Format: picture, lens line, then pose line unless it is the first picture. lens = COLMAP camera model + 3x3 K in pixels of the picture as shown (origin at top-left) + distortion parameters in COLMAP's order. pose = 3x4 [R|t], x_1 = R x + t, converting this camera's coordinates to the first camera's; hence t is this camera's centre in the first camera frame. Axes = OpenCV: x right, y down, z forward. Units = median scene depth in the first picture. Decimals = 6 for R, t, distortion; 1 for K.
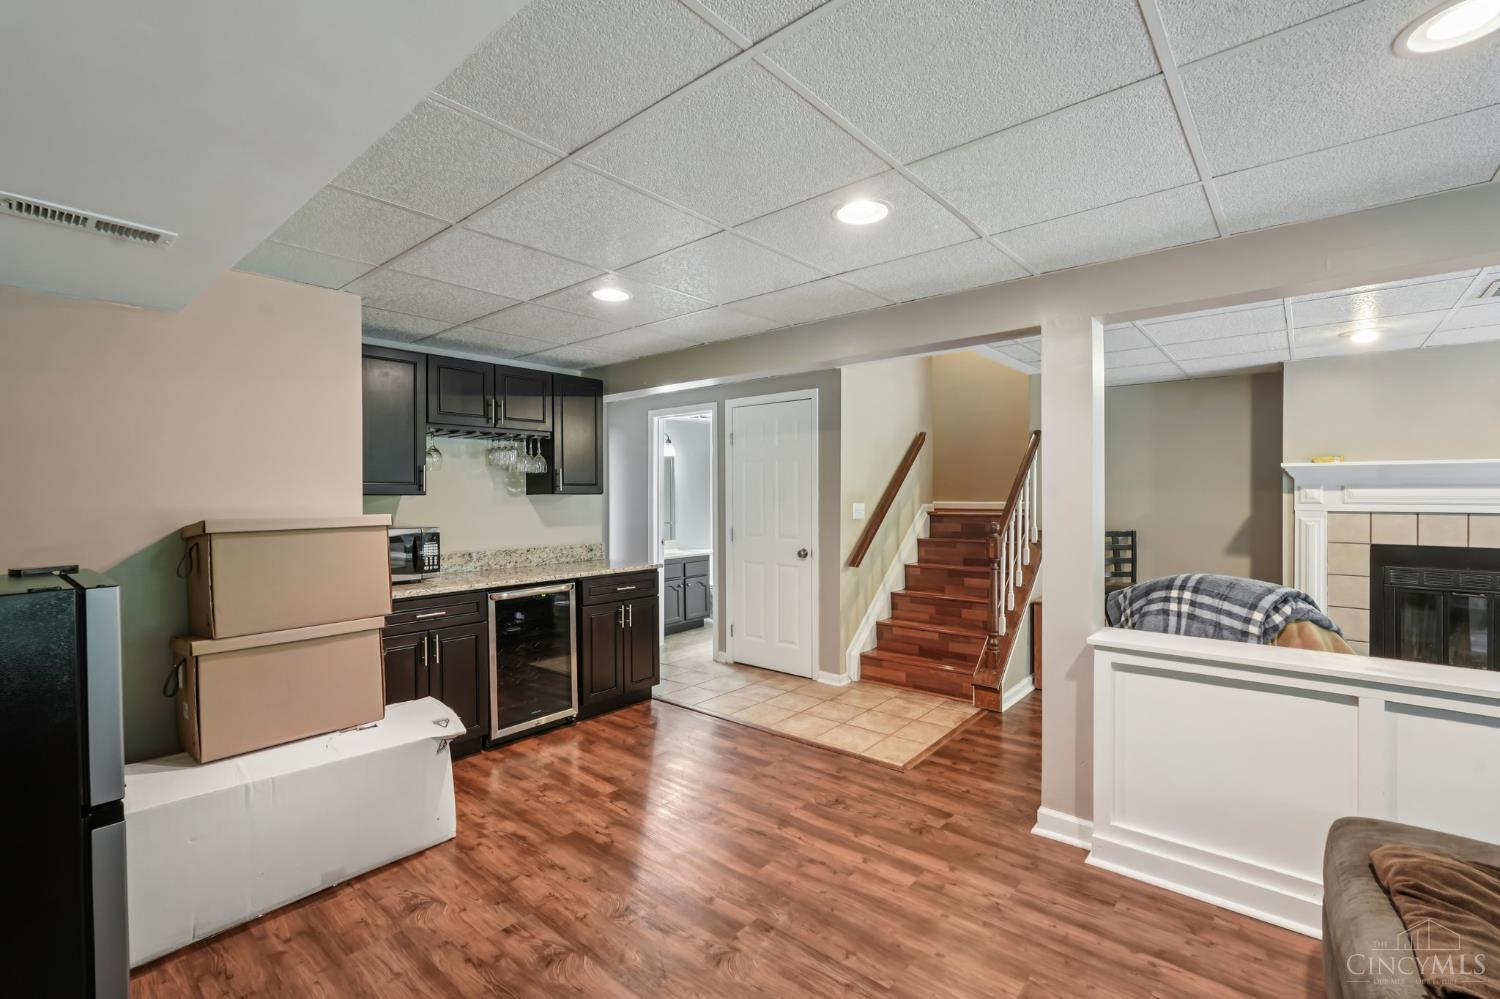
lens RADIAL K [[669.7, 0, 751.4], [0, 669.7, 503.7], [0, 0, 1]] dist [-0.010956, 0.009038]
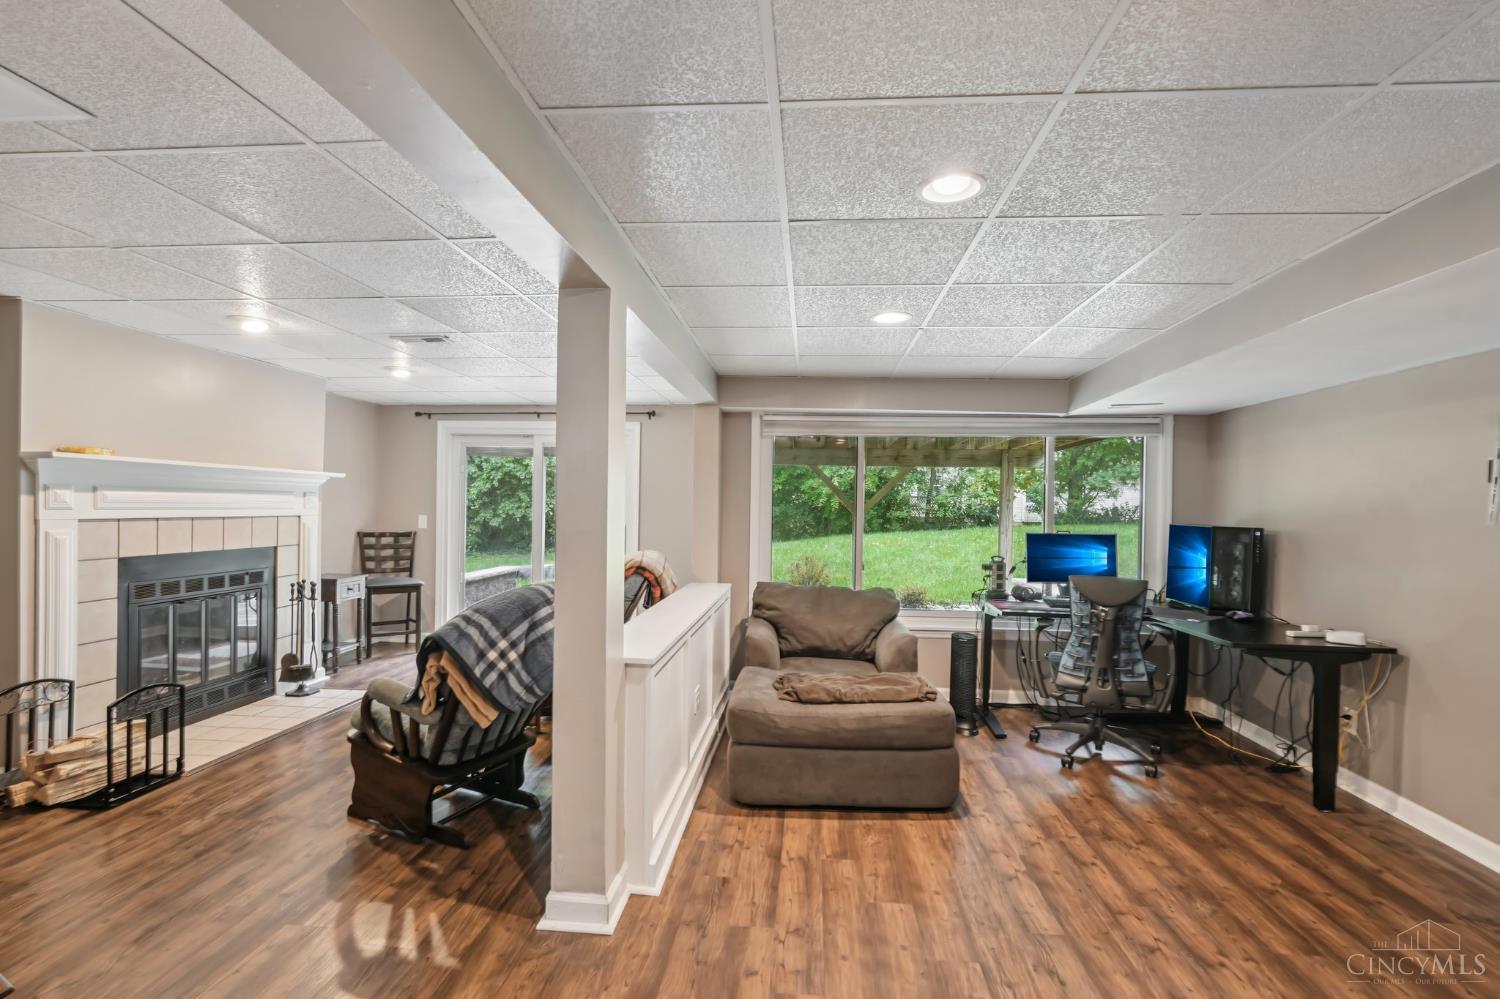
lens RADIAL K [[669.7, 0, 757.8], [0, 669.7, 505.3], [0, 0, 1]] dist [-0.010956, 0.009038]
pose [[-0.586210, -0.006458, 0.810134, -0.205334], [-0.005005, 0.999978, 0.004350, -0.012375], [-0.810144, -0.001505, -0.586229, 0.857125]]
